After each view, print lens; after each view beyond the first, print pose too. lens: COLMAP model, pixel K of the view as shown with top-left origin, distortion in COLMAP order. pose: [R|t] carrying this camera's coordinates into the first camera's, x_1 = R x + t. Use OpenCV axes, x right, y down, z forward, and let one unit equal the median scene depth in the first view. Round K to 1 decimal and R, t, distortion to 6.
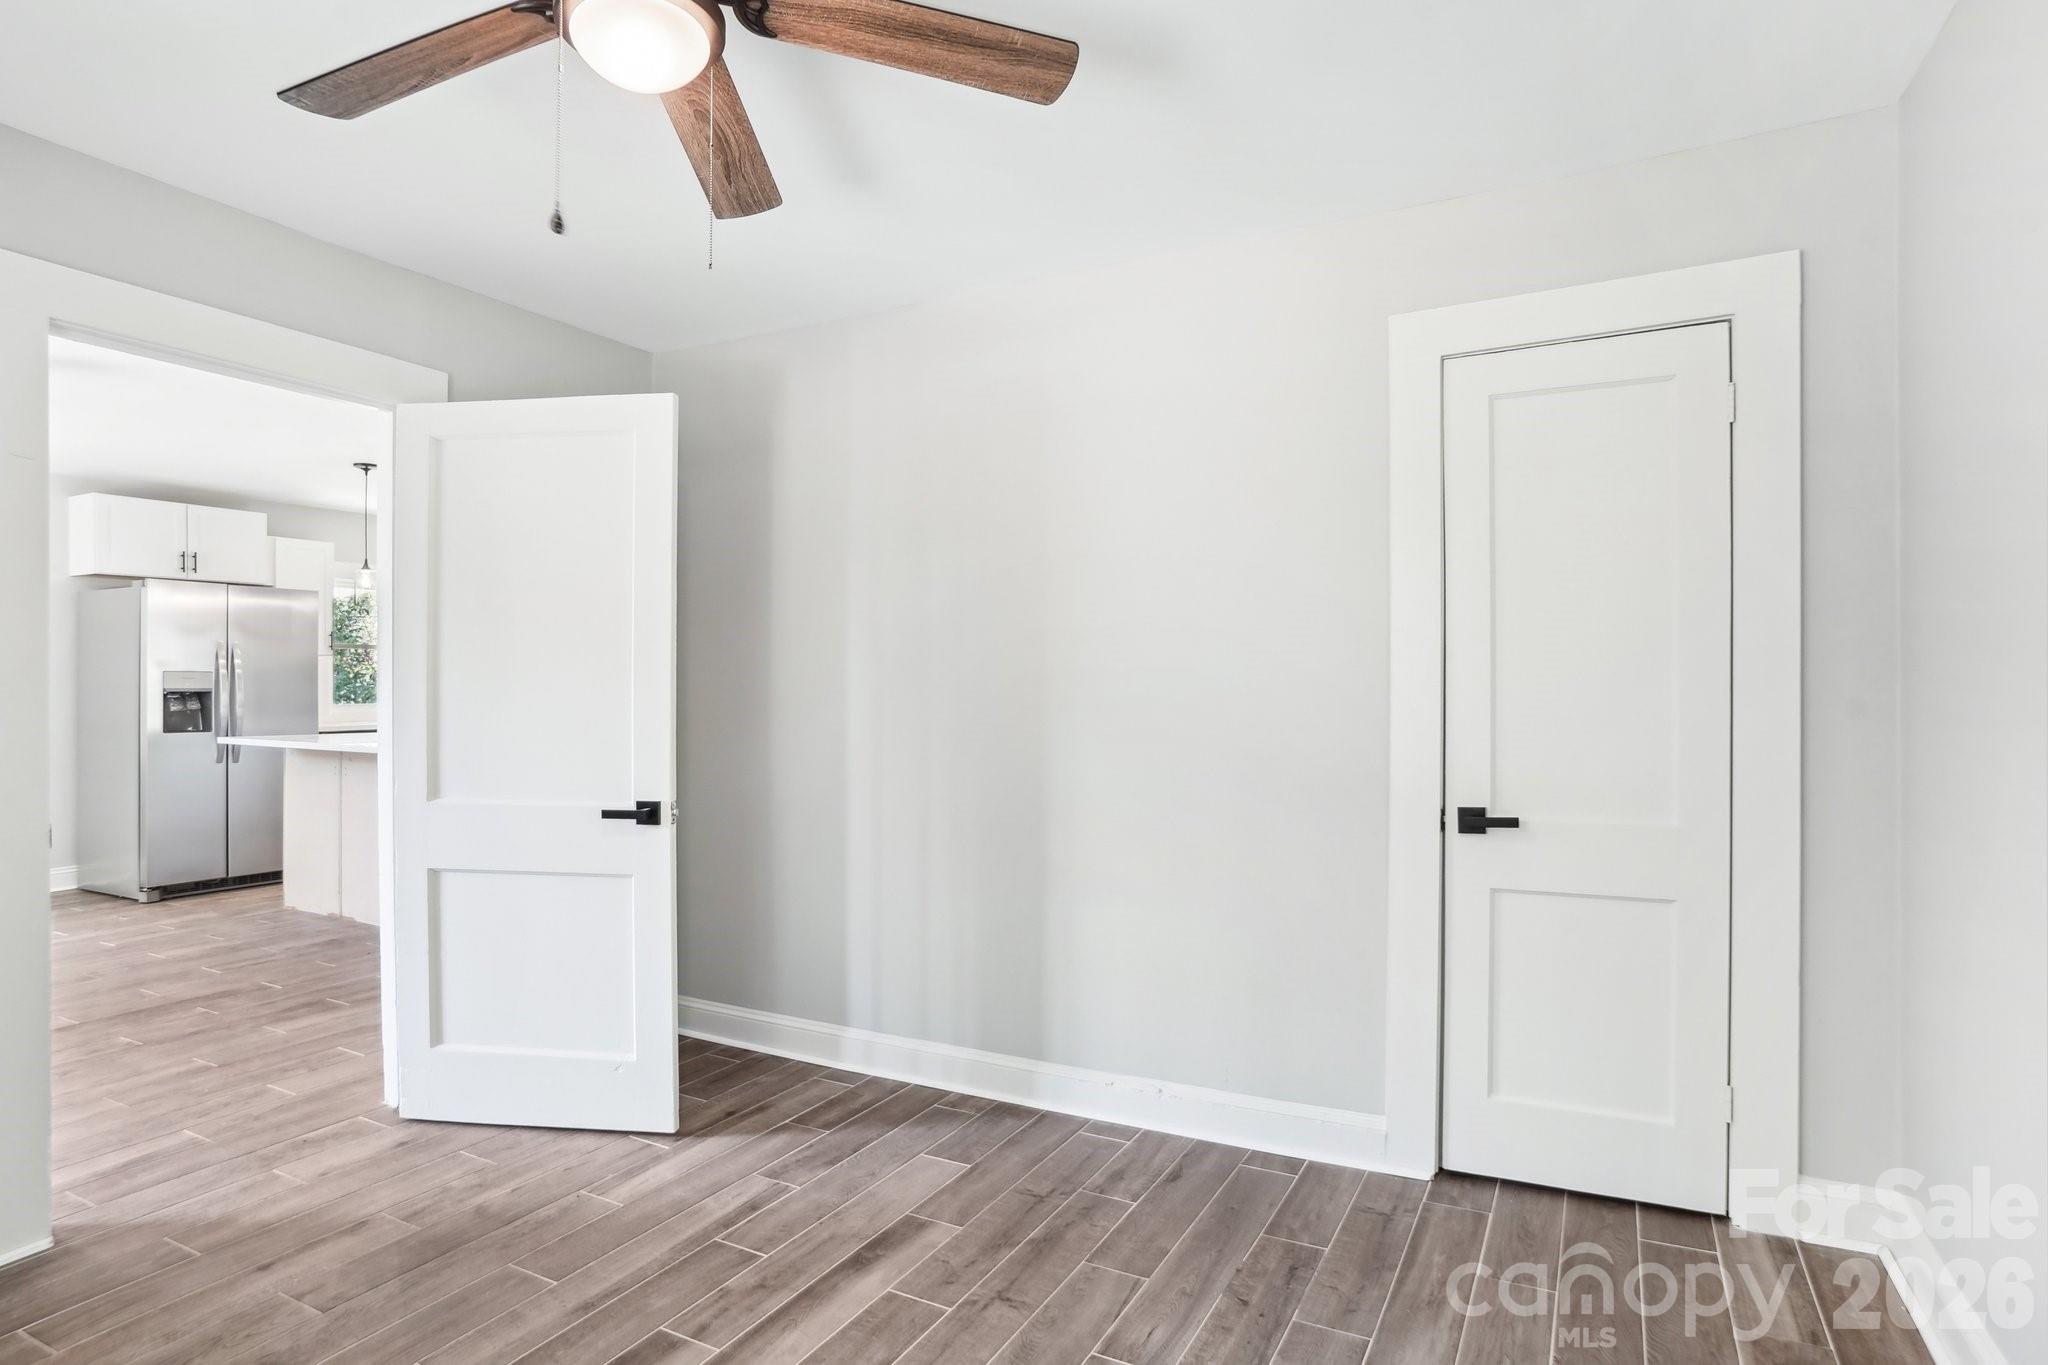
lens RADIAL K [[1112.4, 0, 1030.1], [0, 1112.4, 692.7], [0, 0, 1]] dist [-0.076710, 0.048513]
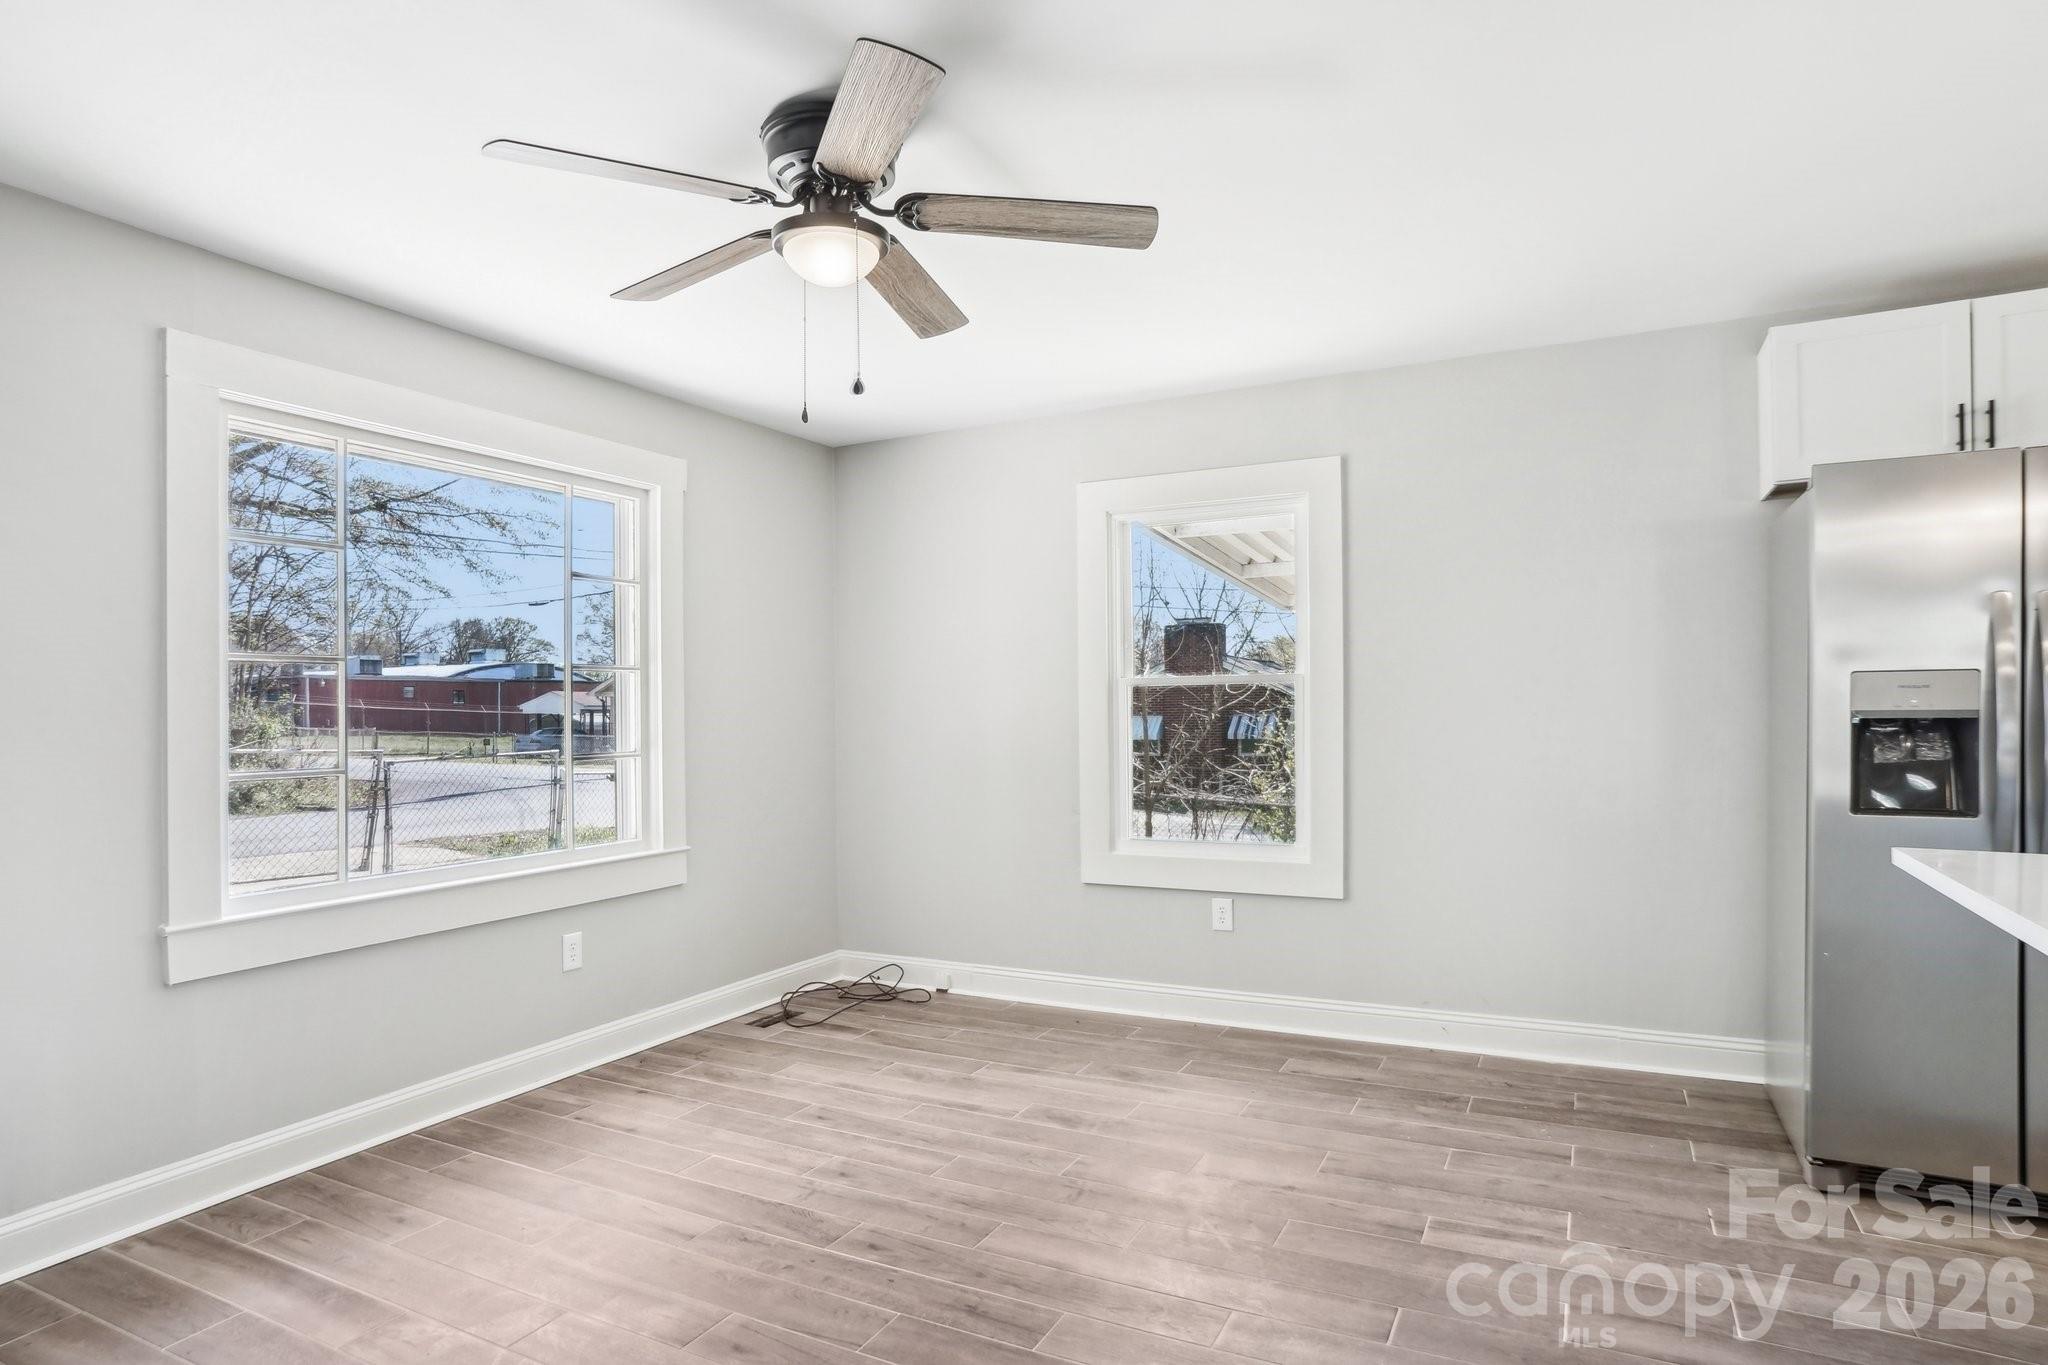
lens RADIAL K [[1142.3, 0, 1021.6], [0, 1142.3, 700.4], [0, 0, 1]] dist [-0.080964, 0.051939]
pose [[-0.007775, -0.010096, -0.999919, -0.553214], [0.003513, 0.999943, -0.010123, -0.007383], [0.999964, -0.003591, -0.007739, 1.051686]]
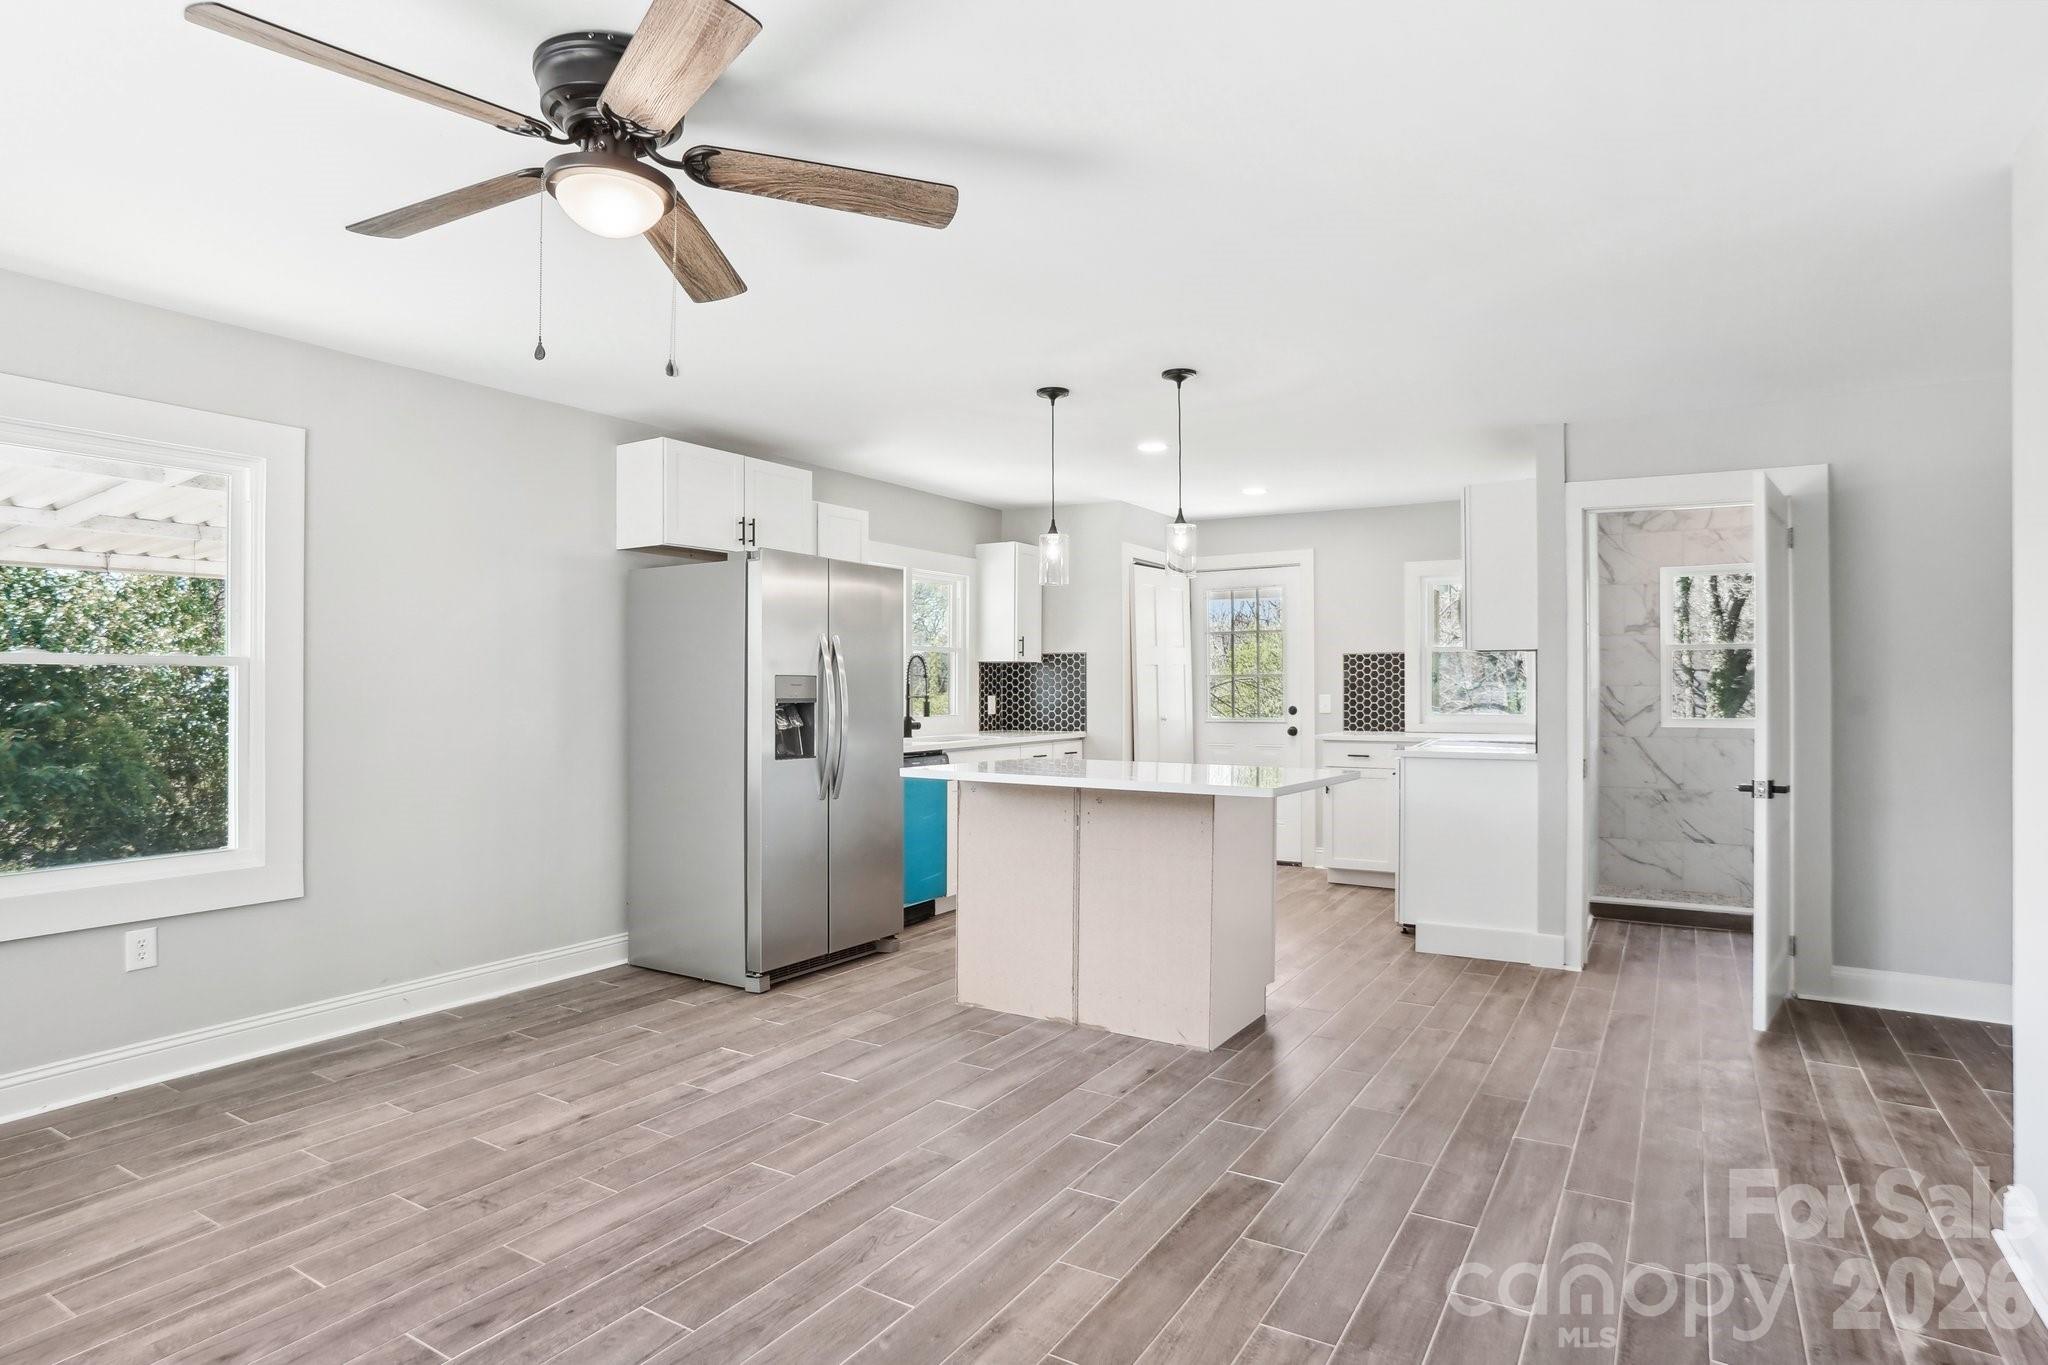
lens RADIAL K [[1112.4, 0, 1030.1], [0, 1112.4, 692.7], [0, 0, 1]] dist [-0.076710, 0.048513]
pose [[0.997577, -0.003126, -0.069508, -0.911686], [0.002825, 0.999986, -0.004431, -0.006525], [0.069521, 0.004224, 0.997572, 0.418256]]
